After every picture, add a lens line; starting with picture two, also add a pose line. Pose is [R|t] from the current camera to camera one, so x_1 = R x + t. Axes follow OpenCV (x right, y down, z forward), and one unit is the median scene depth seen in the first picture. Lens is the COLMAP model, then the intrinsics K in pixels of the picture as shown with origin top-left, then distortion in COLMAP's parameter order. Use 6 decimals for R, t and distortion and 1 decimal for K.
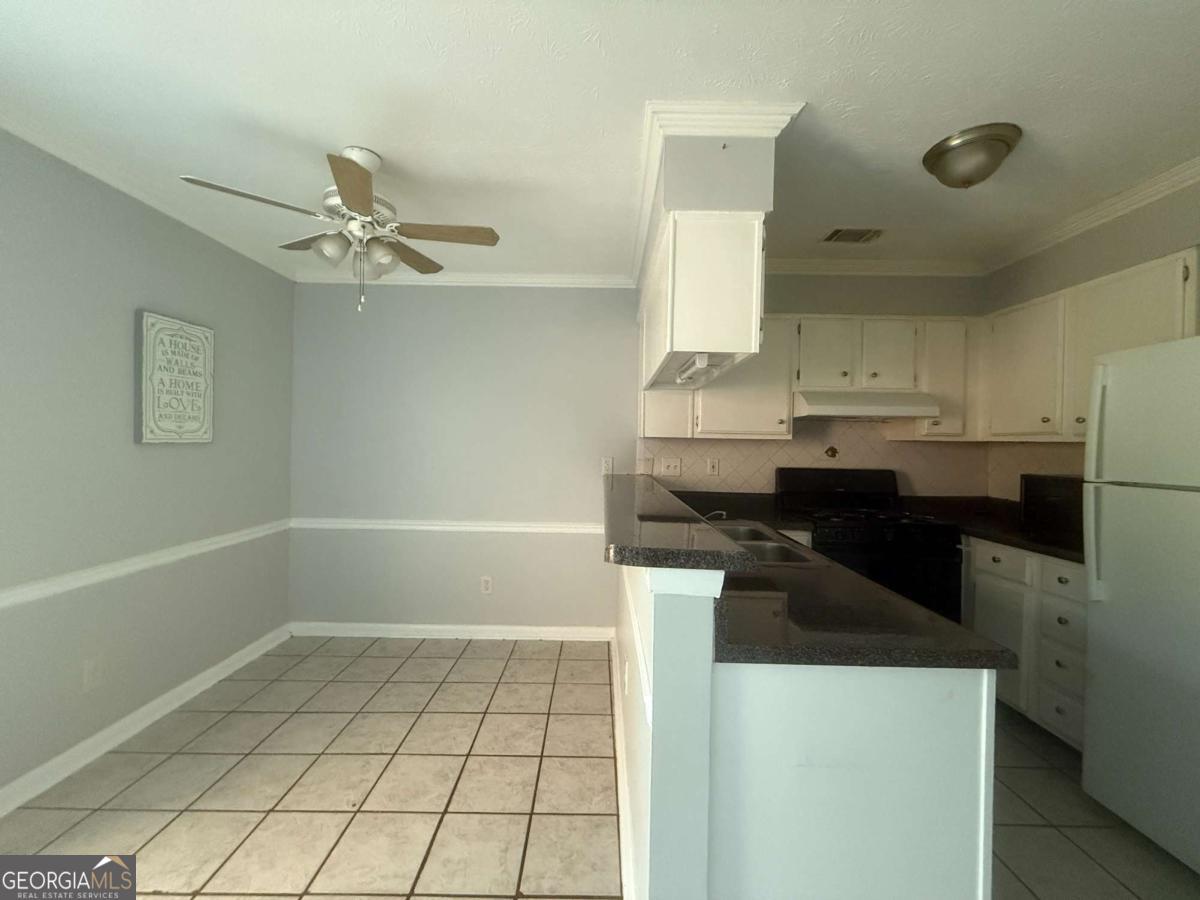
lens RADIAL K [[482.3, 0, 600.5], [0, 482.3, 446.2], [0, 0, 1]] dist [0.000763, 0.000155]
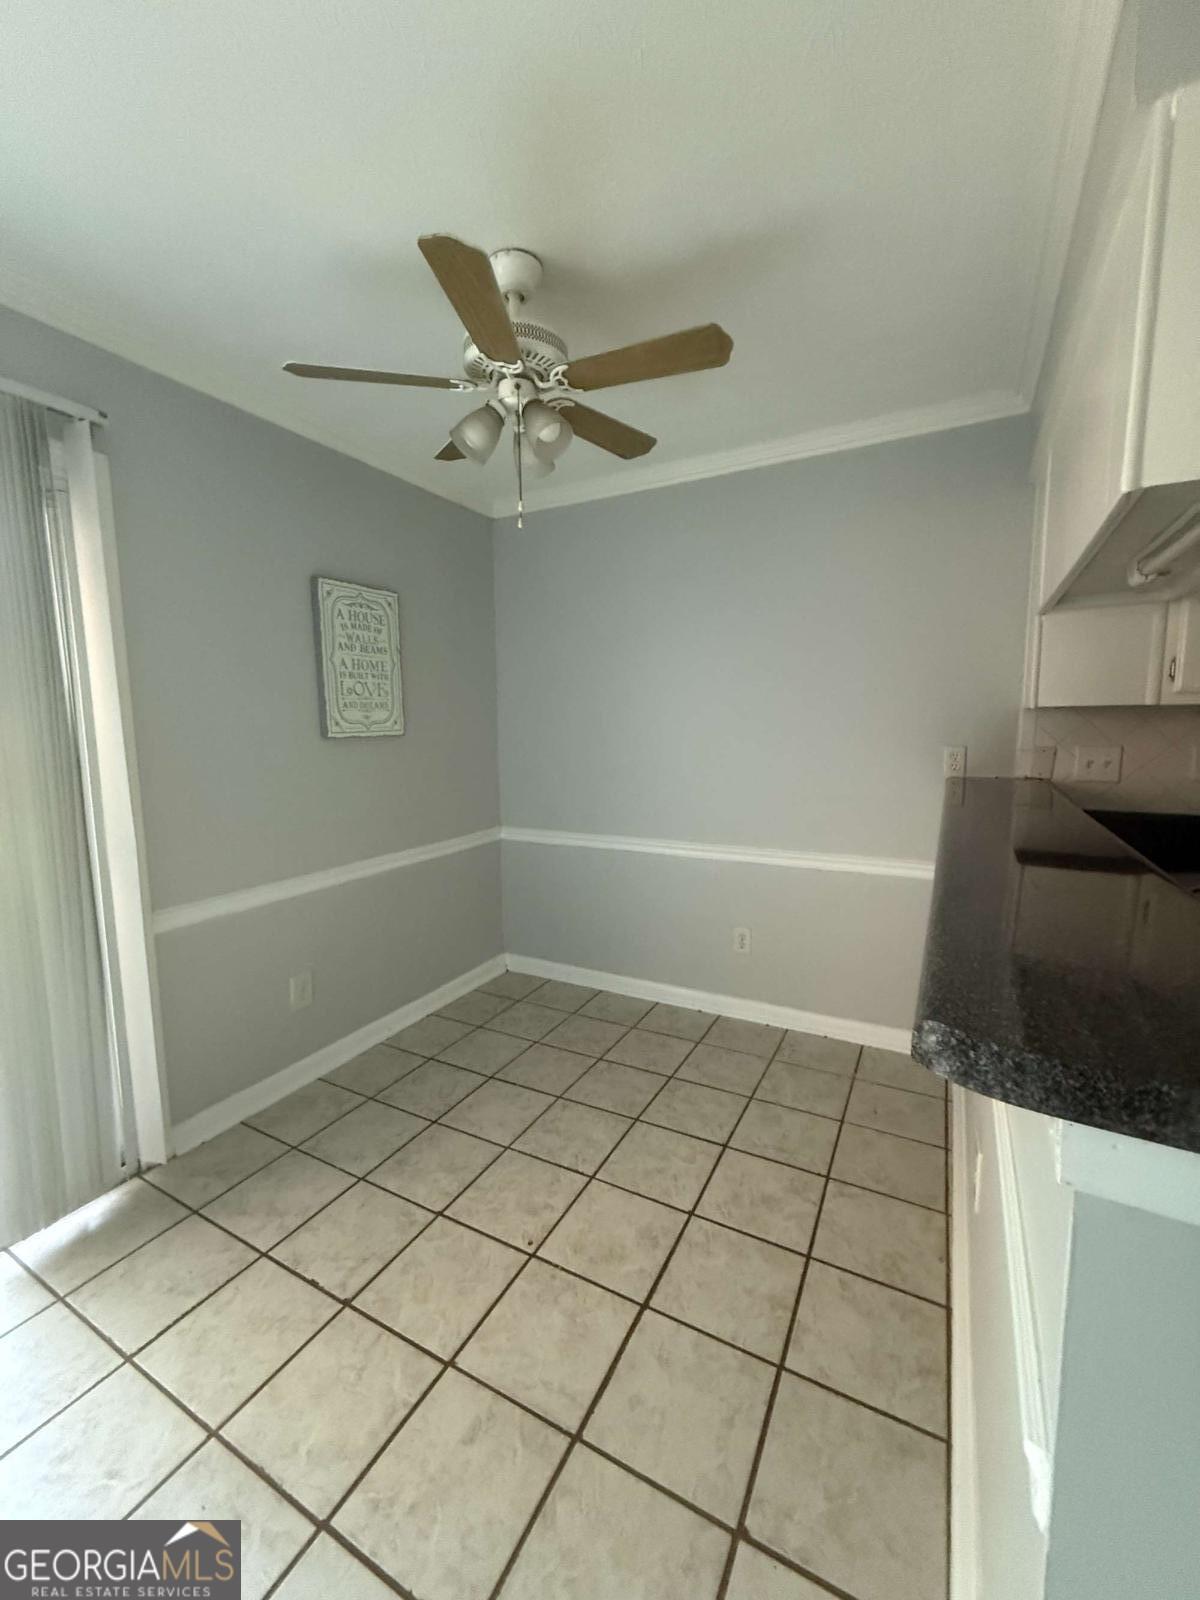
lens RADIAL K [[643.1, 0, 603.0], [0, 643.1, 797.7], [0, 0, 1]] dist [0.000763, 0.000155]
pose [[0.881031, 0.027360, -0.472267, 0.013038], [0.023553, 0.994551, 0.101557, -0.004929], [0.472473, -0.100598, 0.875585, 0.228351]]
